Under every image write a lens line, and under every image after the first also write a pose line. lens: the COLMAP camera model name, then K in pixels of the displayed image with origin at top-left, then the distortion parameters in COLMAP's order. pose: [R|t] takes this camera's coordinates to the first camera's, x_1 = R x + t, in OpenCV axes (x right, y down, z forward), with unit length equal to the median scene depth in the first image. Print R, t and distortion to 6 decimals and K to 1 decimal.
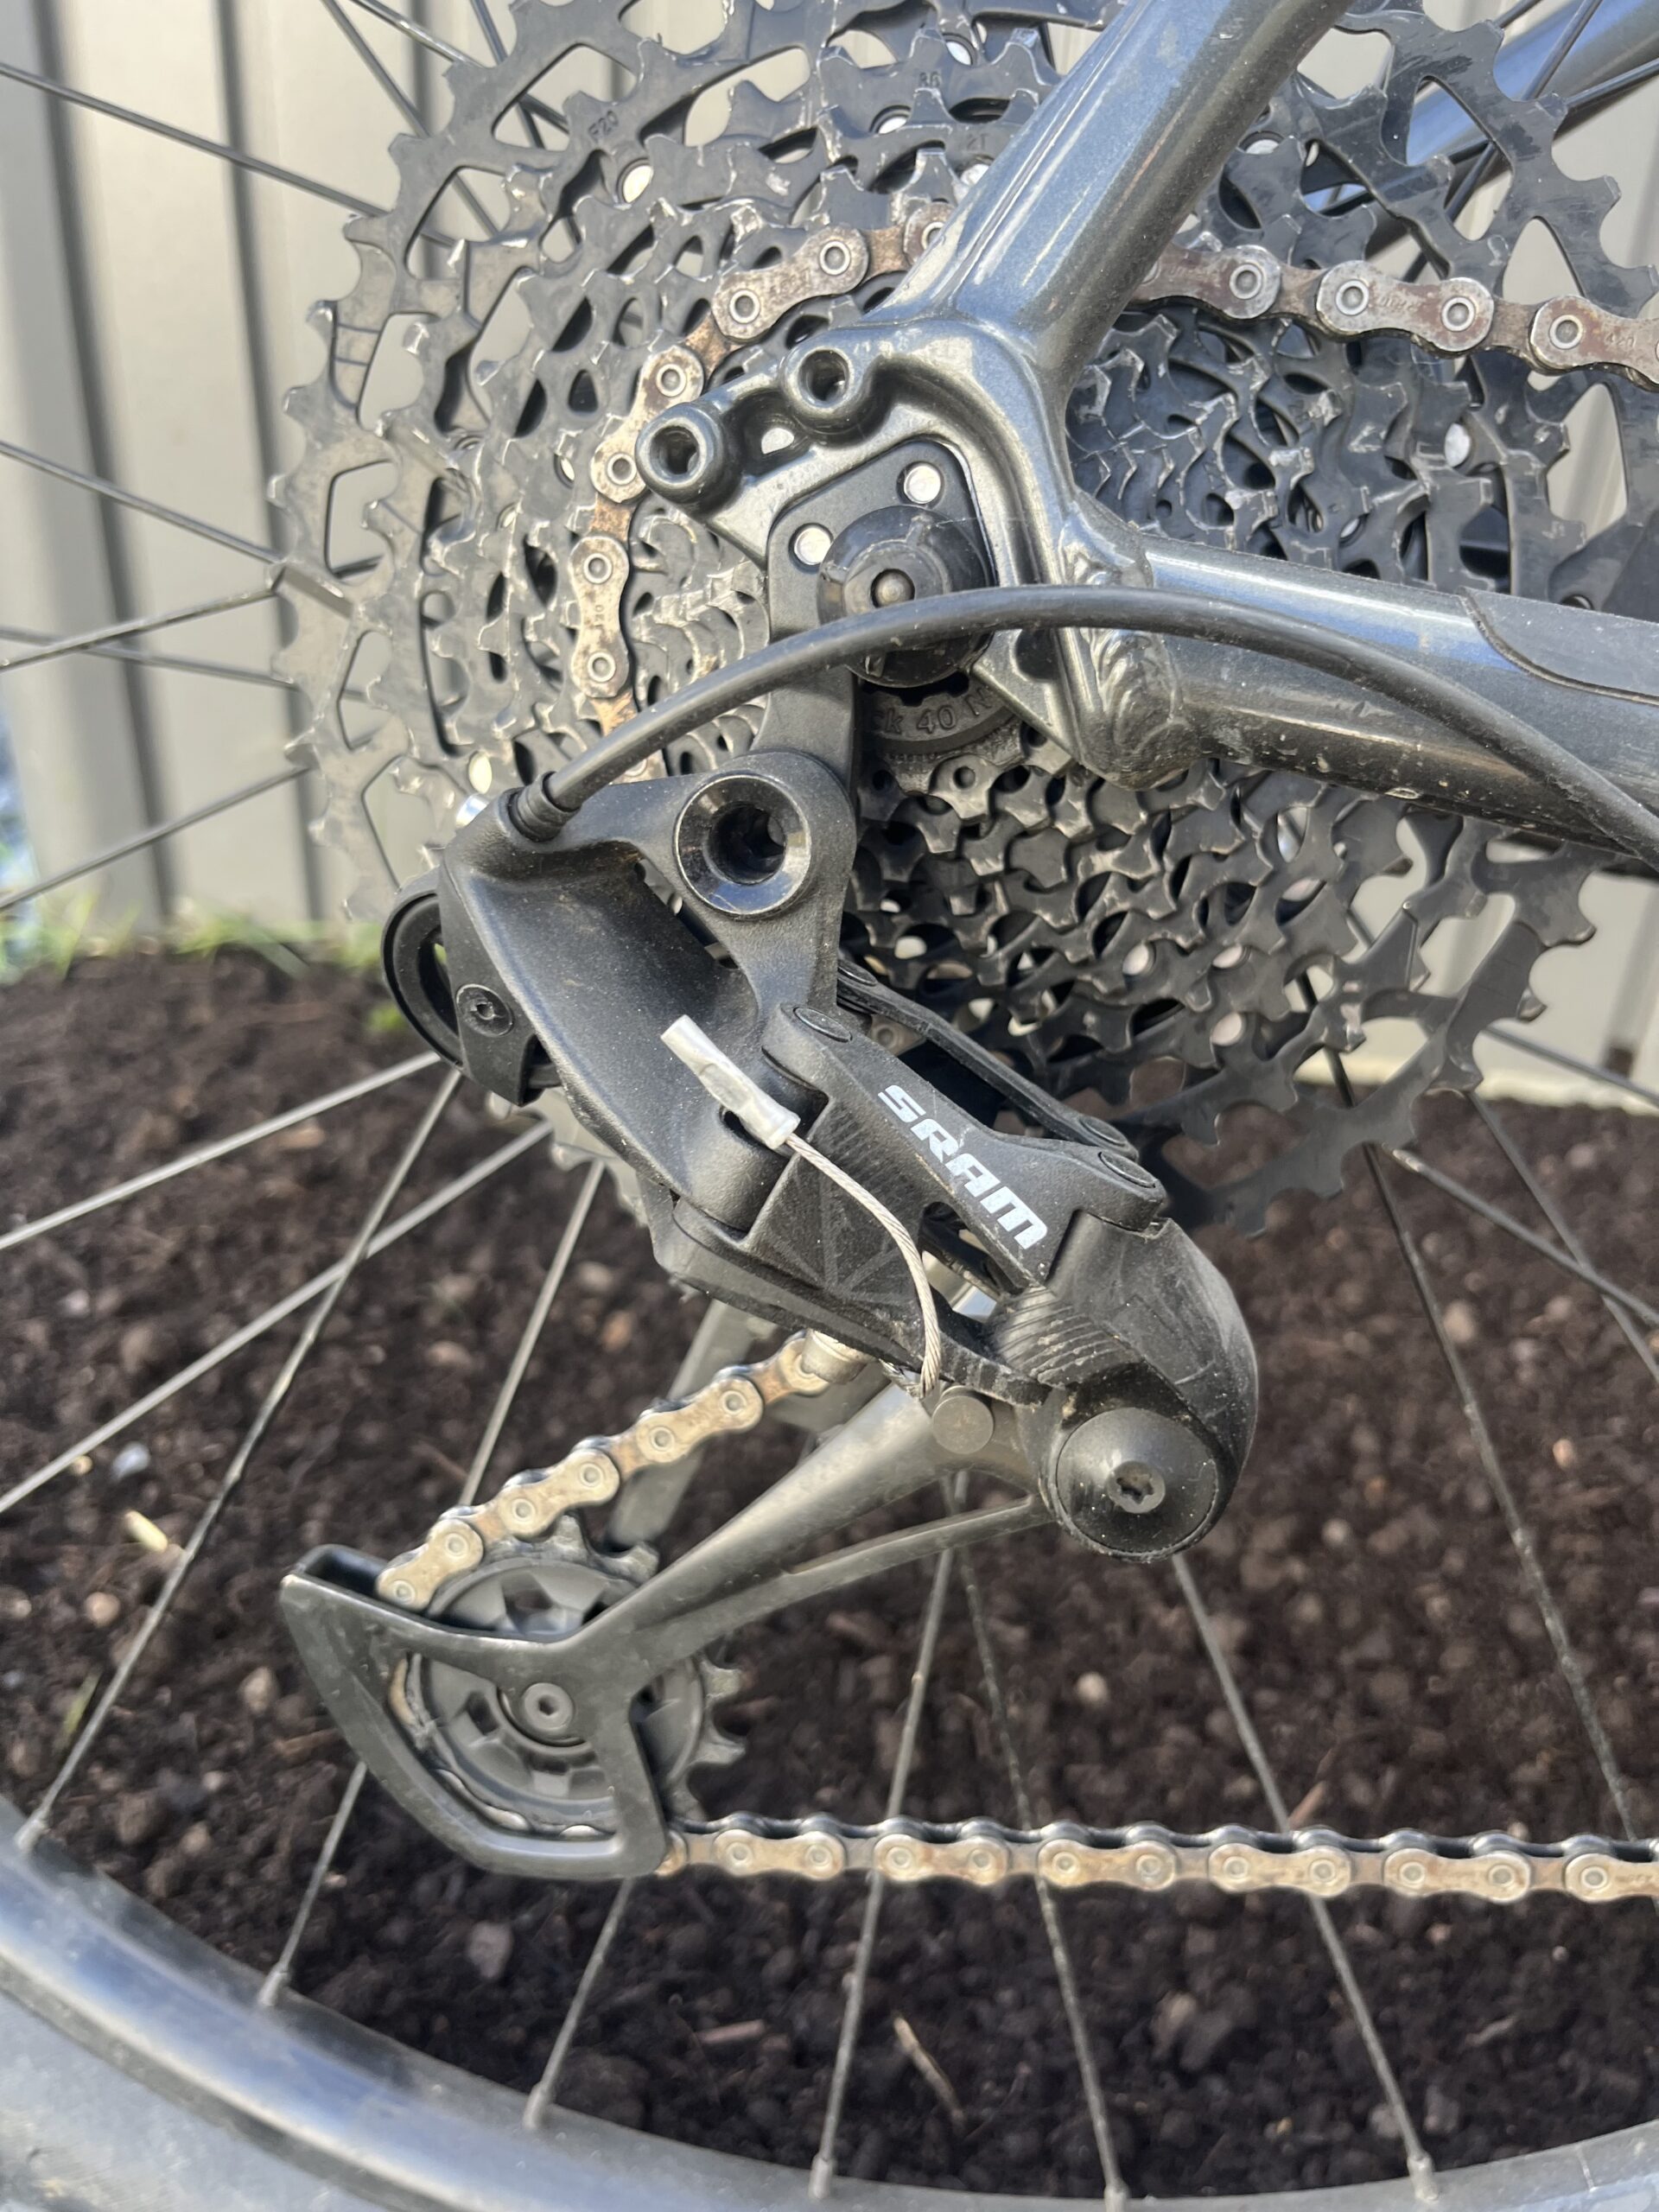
lens RADIAL K [[1770.2, 0, 829.5], [0, 1770.2, 1106.0], [0, 0, 1]] dist [0.098078, -0.001168]
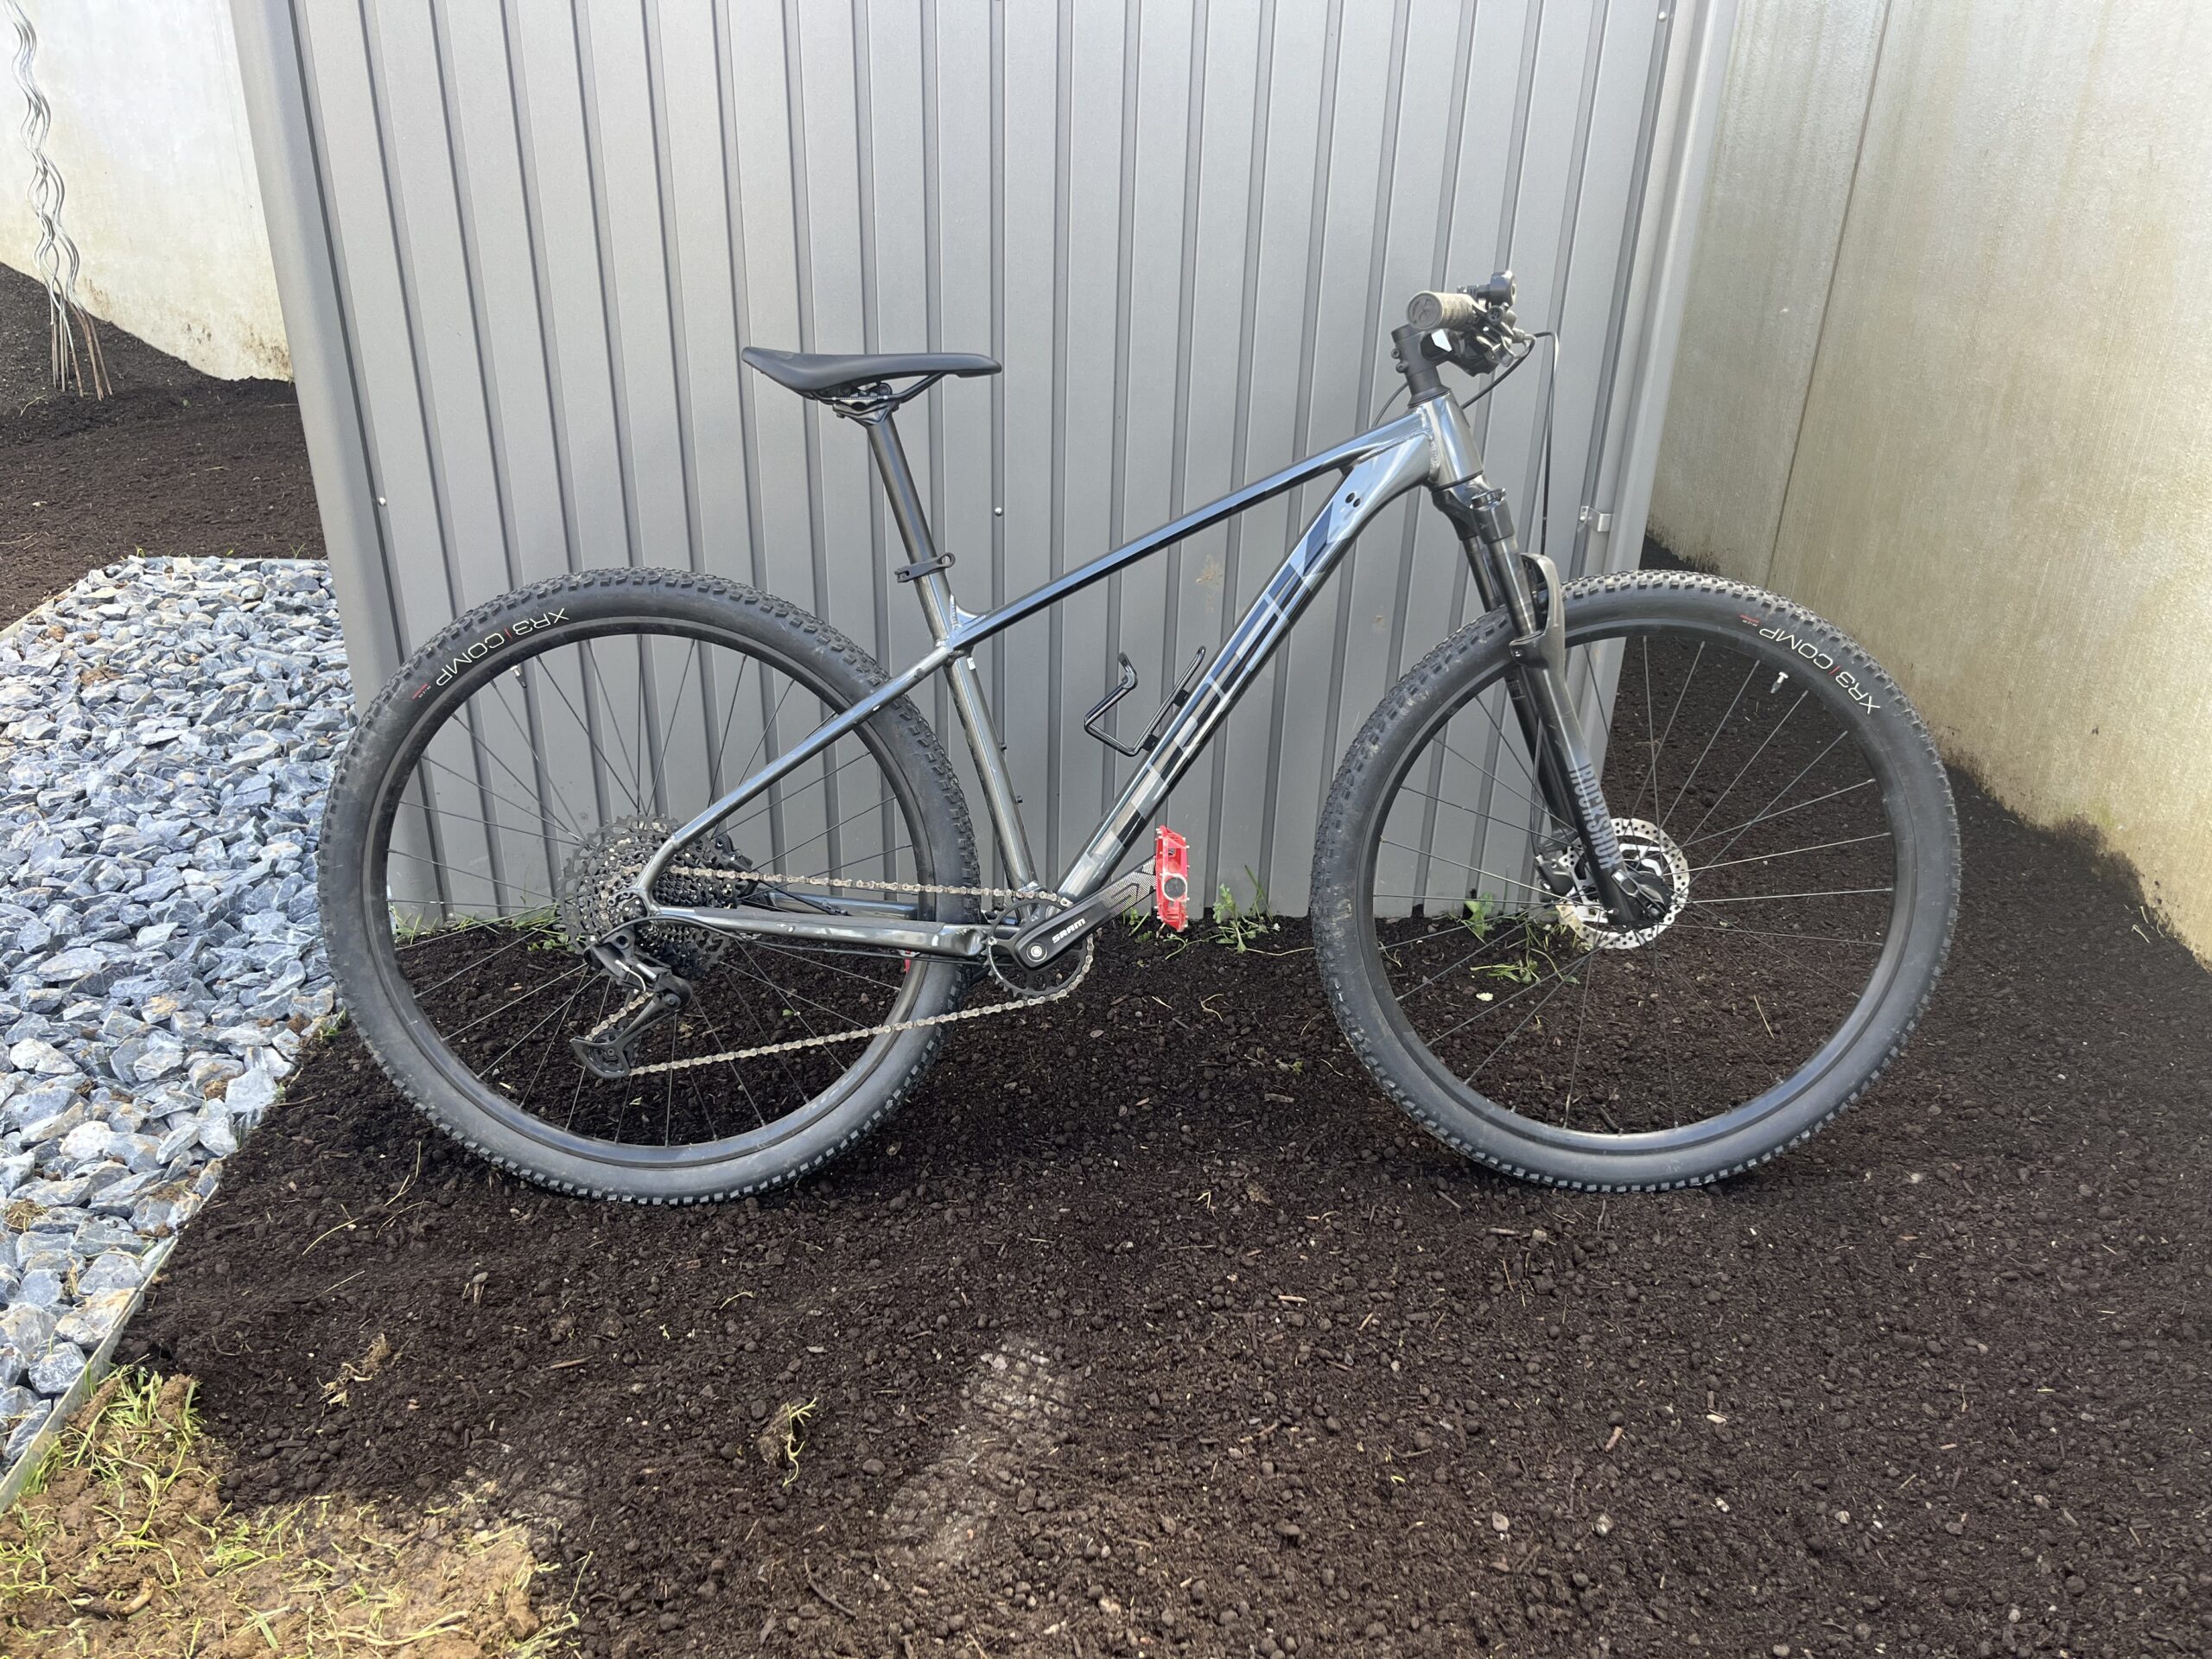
lens RADIAL K [[1770.2, 0, 1106.0], [0, 1770.2, 829.5], [0, 0, 1]] dist [0.098078, -0.001168]
pose [[0.982901, -0.110173, 0.147539, 1.042689], [0.116814, 0.992461, -0.037099, -0.072130], [-0.142340, 0.053699, 0.988360, -7.999888]]
